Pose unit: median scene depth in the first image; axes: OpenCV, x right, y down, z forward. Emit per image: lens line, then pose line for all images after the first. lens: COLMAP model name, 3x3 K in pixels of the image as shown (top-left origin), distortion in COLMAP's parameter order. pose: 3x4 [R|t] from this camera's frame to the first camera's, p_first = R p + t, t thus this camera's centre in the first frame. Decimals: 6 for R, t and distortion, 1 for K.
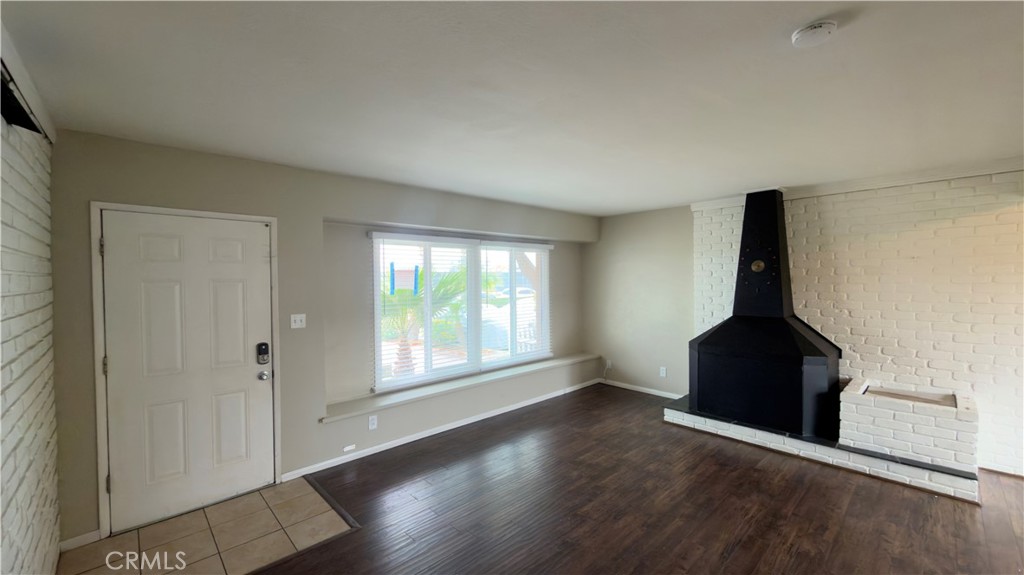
lens RADIAL K [[407.7, 0, 511.4], [0, 407.7, 287.7], [0, 0, 1]] dist [0.001336, 0.000034]
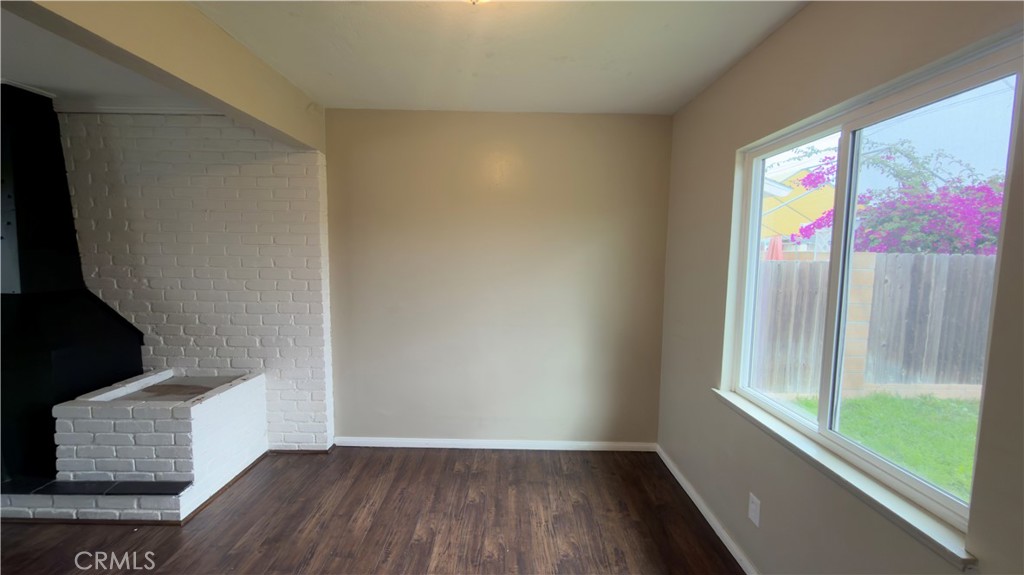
lens RADIAL K [[407.7, 0, 511.0], [0, 407.7, 287.2], [0, 0, 1]] dist [0.001336, 0.000034]
pose [[0.683091, -0.040347, 0.729218, 0.800118], [-0.009811, 0.997876, 0.064402, 0.017120], [-0.730268, -0.051147, 0.681244, 0.022119]]
